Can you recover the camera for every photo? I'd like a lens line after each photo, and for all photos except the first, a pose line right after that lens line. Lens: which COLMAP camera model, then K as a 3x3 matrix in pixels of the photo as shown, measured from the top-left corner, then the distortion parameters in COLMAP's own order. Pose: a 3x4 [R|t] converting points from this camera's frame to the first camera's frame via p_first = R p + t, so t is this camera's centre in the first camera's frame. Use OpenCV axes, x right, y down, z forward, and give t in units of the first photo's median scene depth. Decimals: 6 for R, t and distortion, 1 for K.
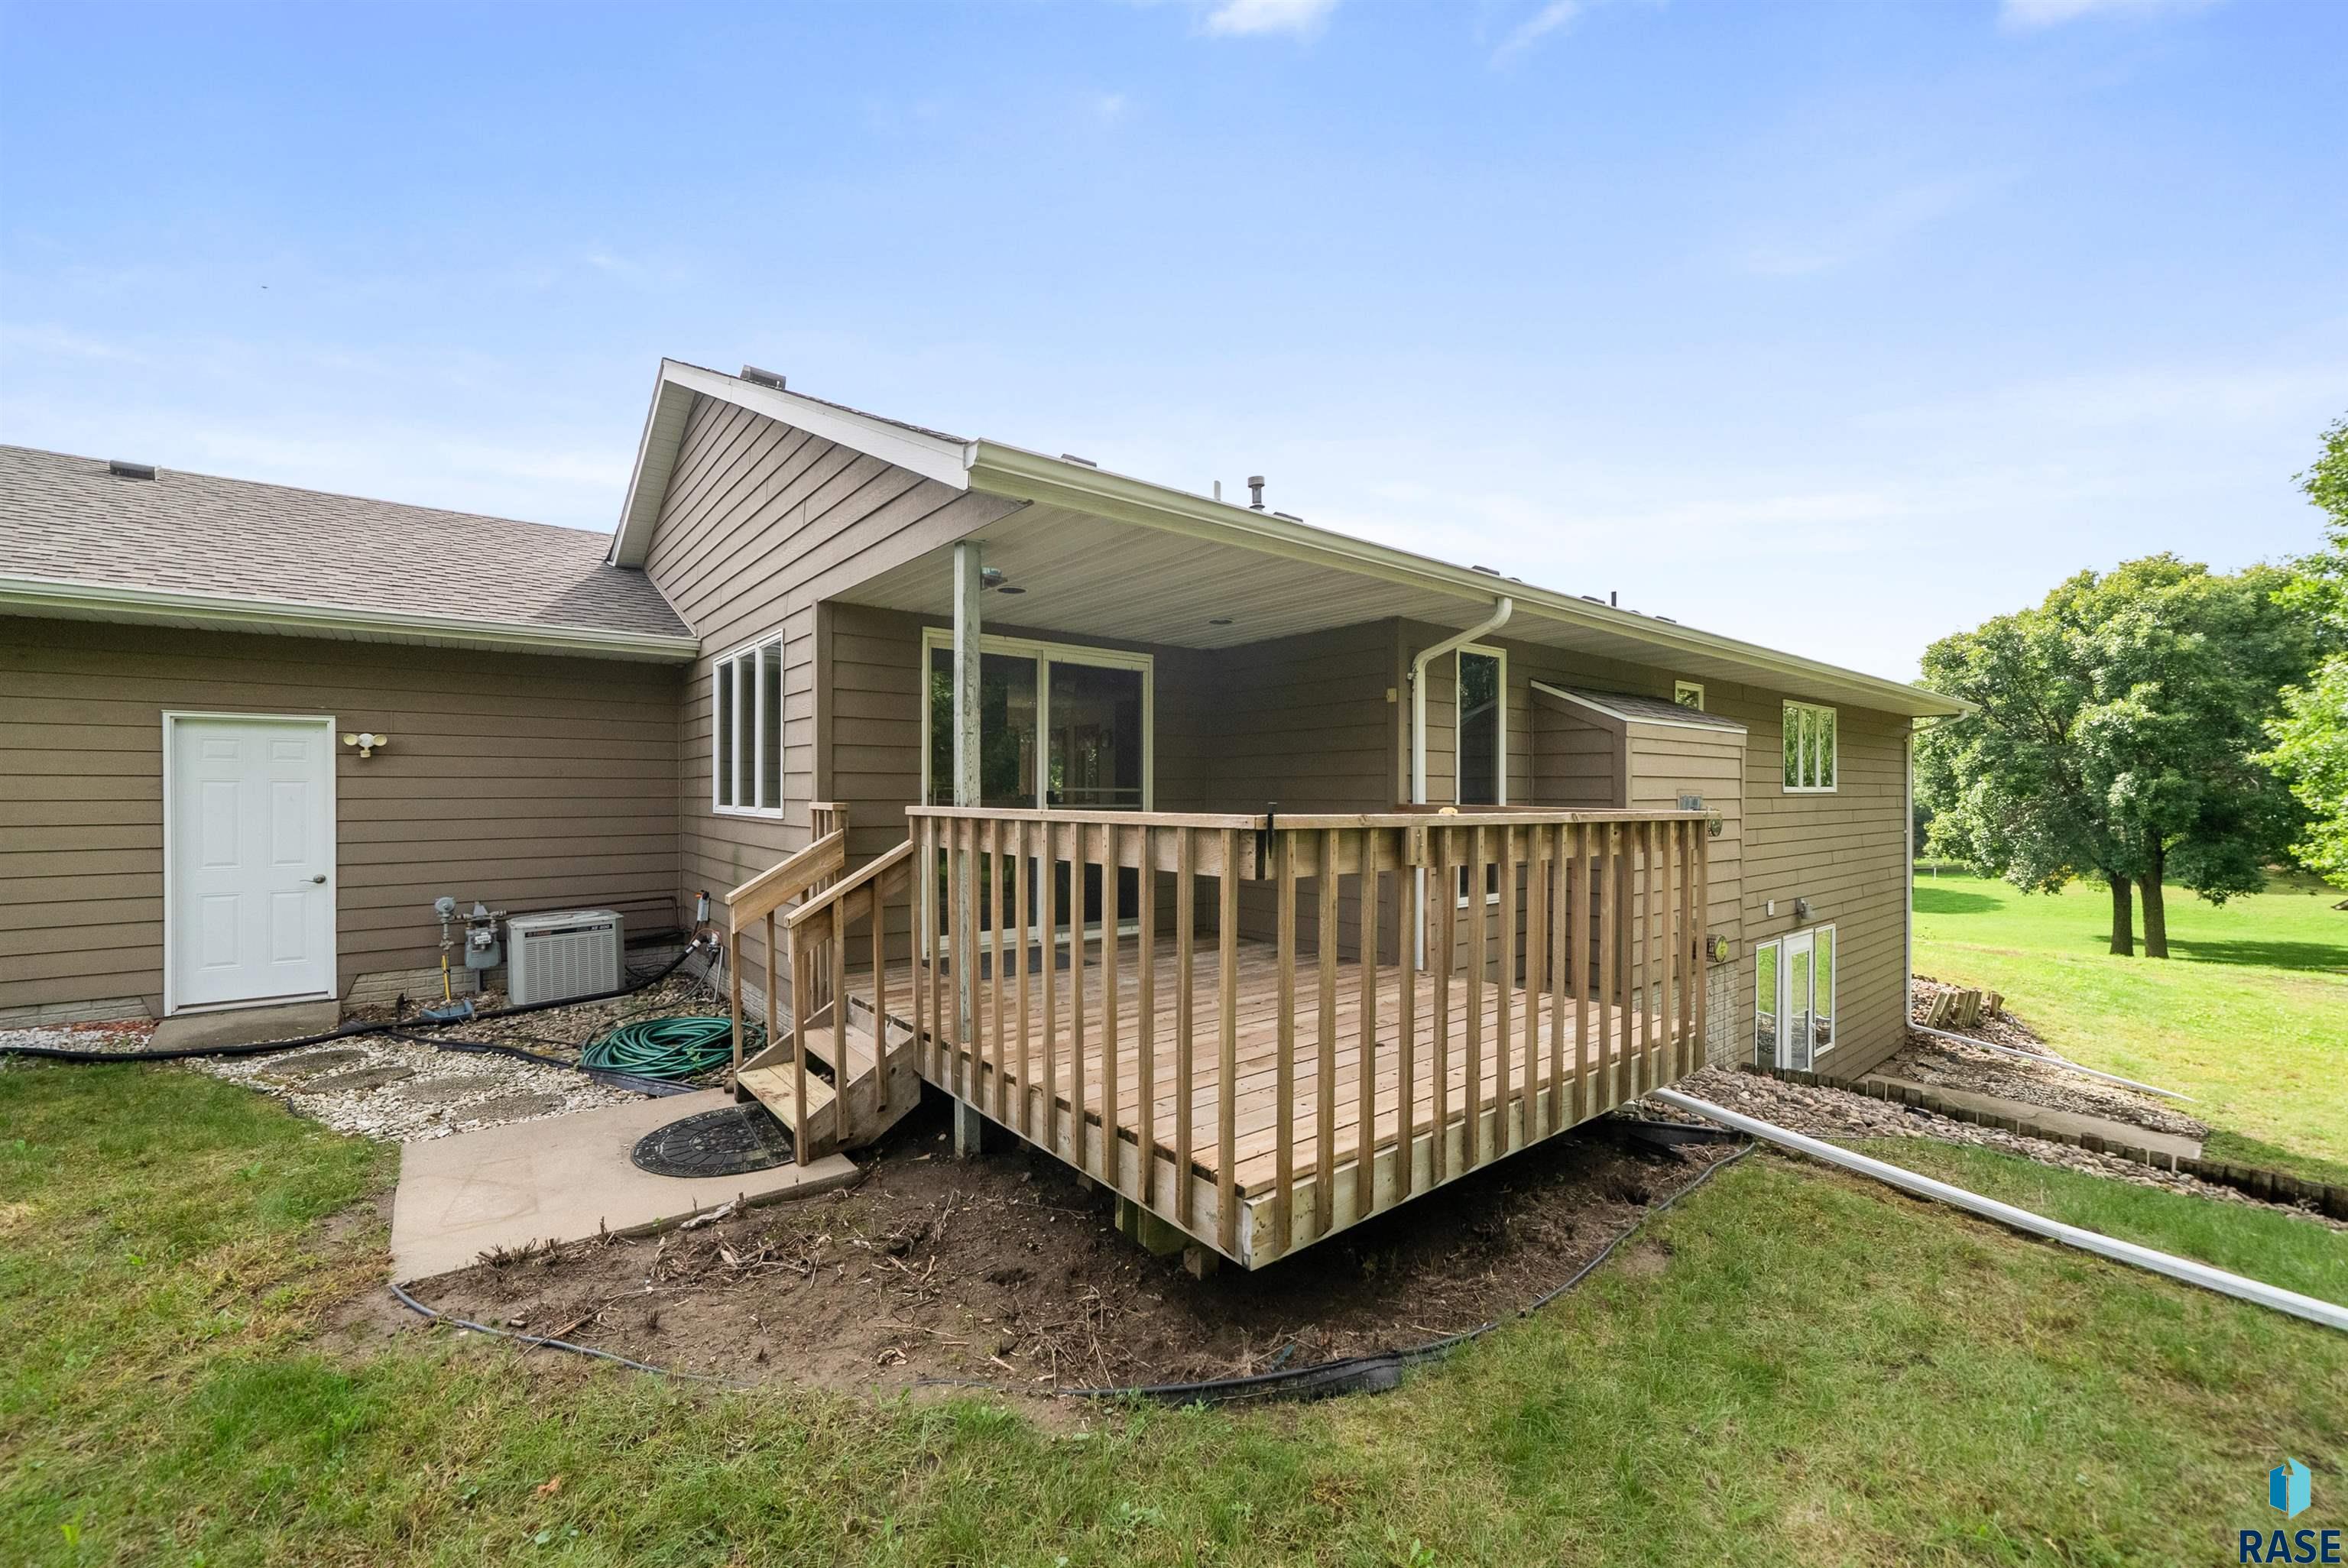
lens RADIAL K [[912.1, 0, 1172.0], [0, 912.1, 796.8], [0, 0, 1]] dist [-0.001626, -0.000102]
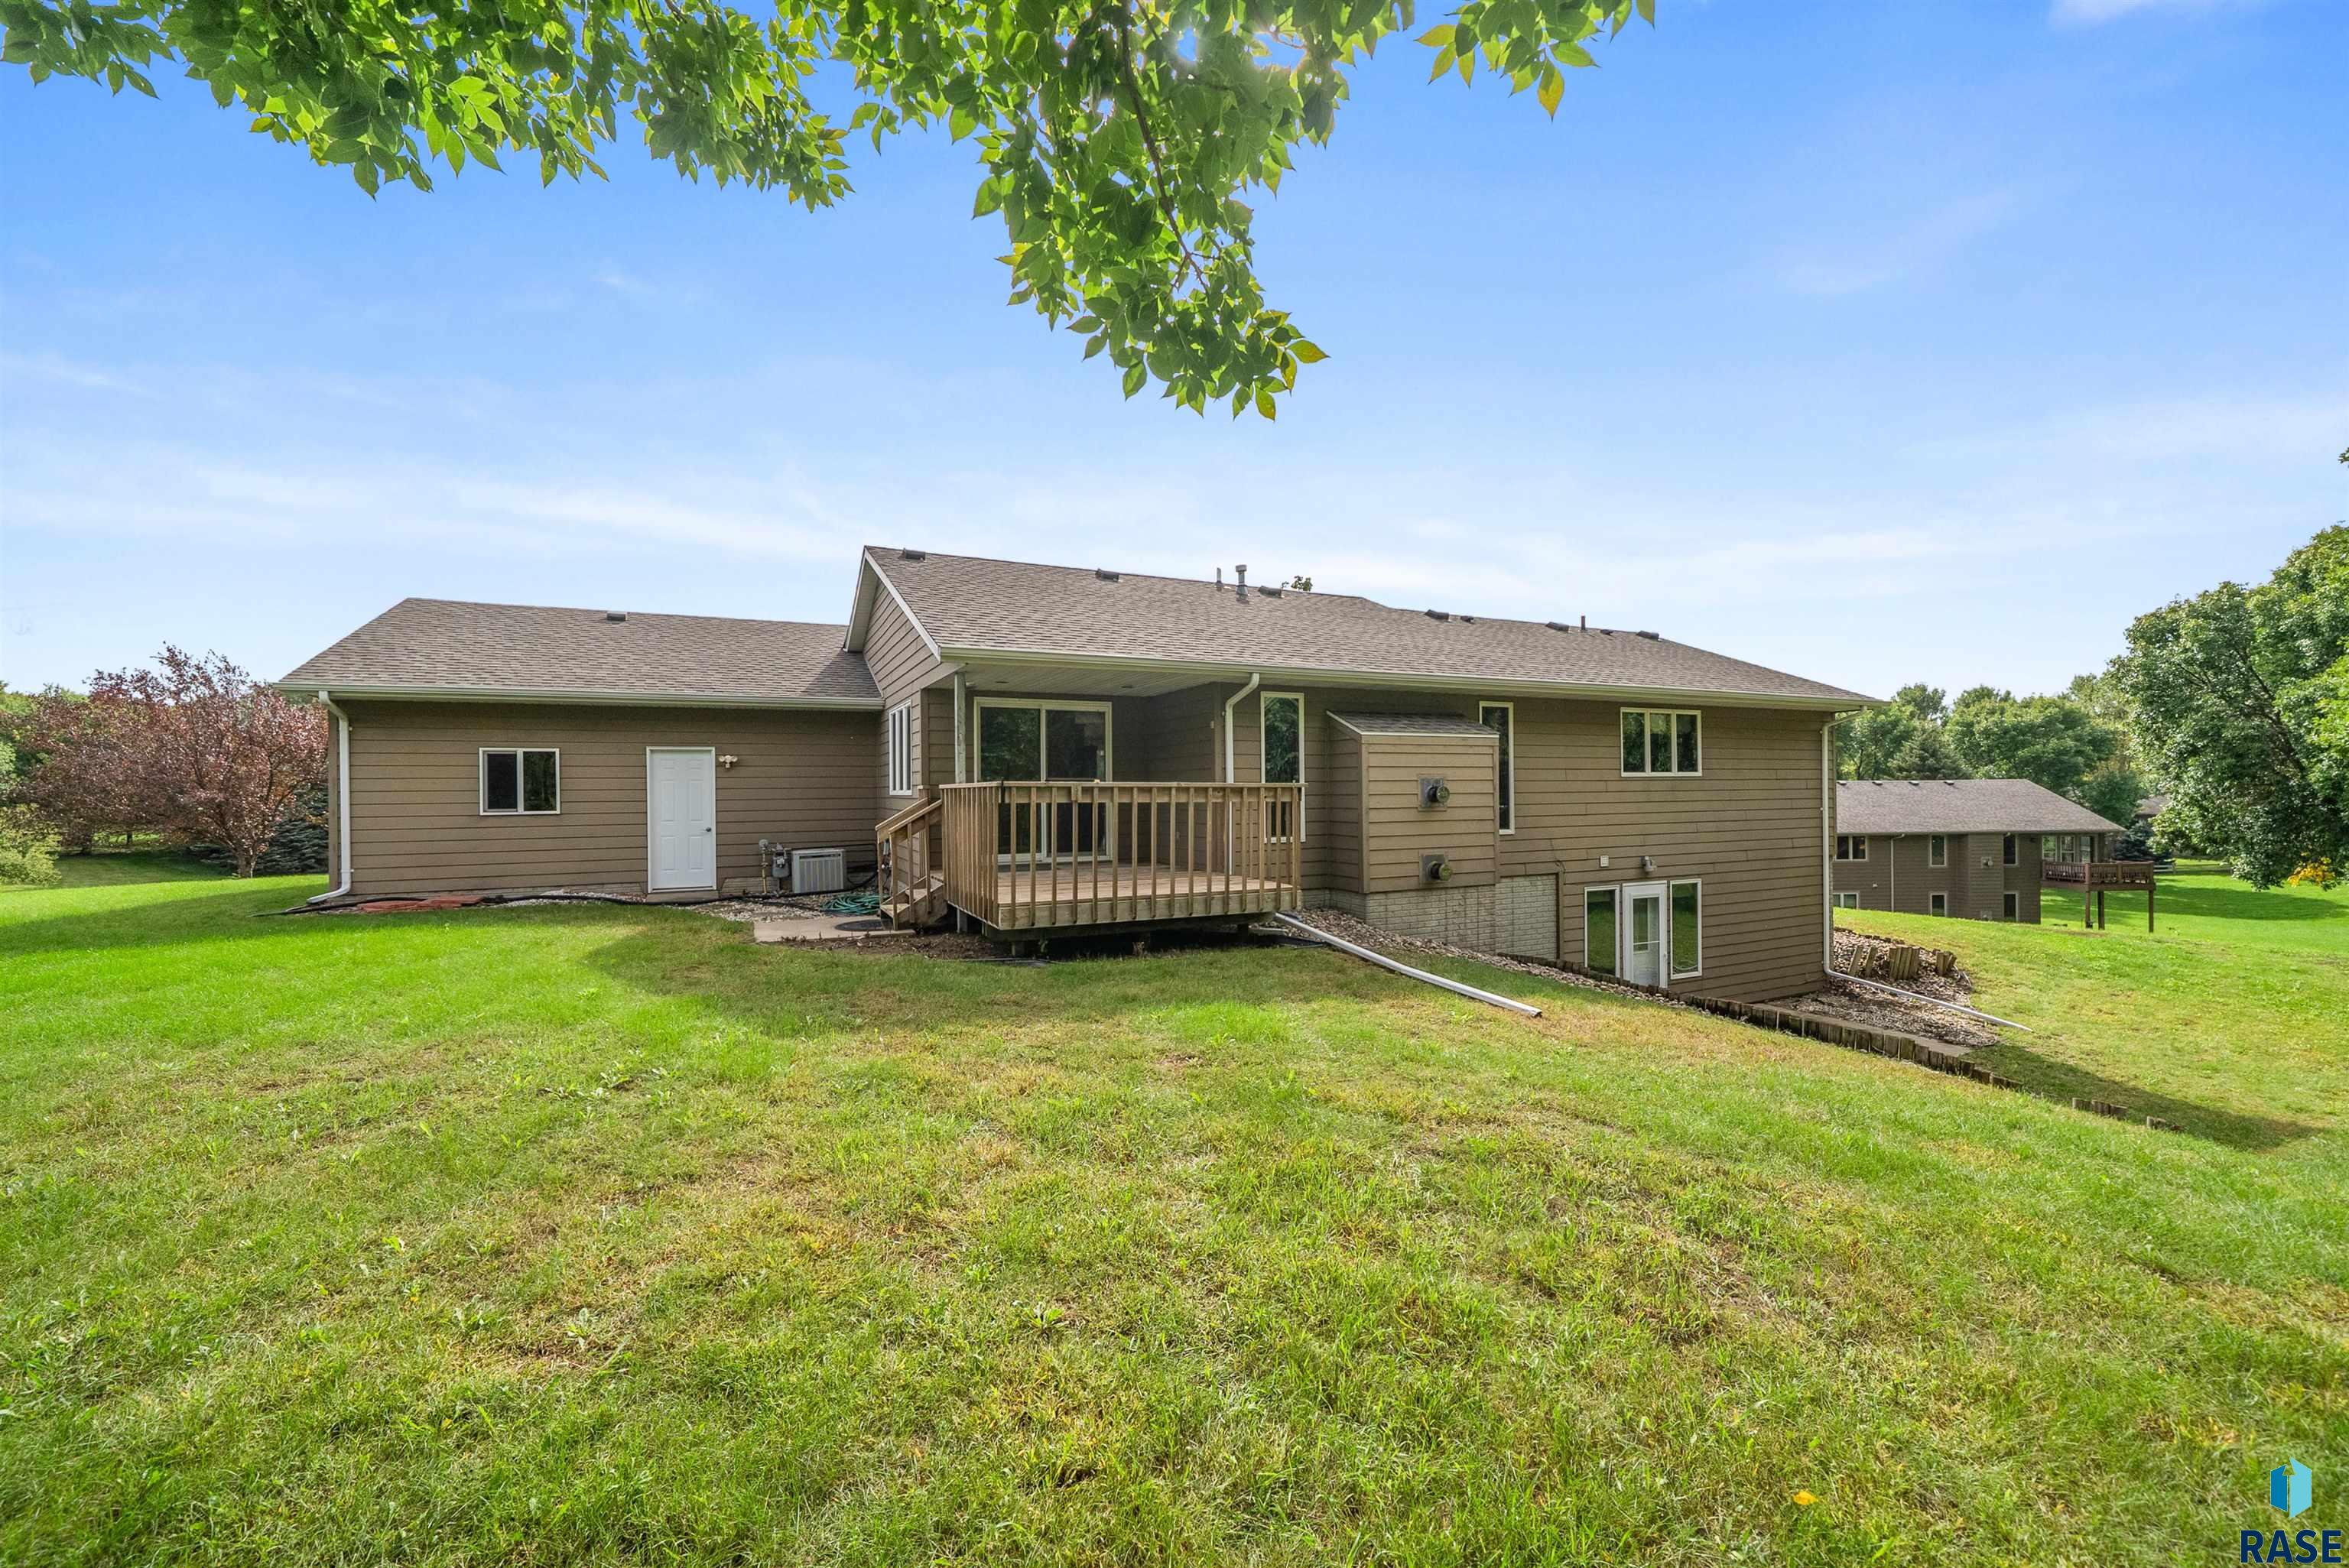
lens RADIAL K [[912.5, 0, 1178.9], [0, 912.5, 795.0], [0, 0, 1]] dist [-0.001626, -0.000102]
pose [[0.972631, -0.009351, -0.232166, 0.515241], [0.009265, 0.999956, -0.001459, 0.027633], [0.232169, -0.000732, 0.972675, -0.685613]]
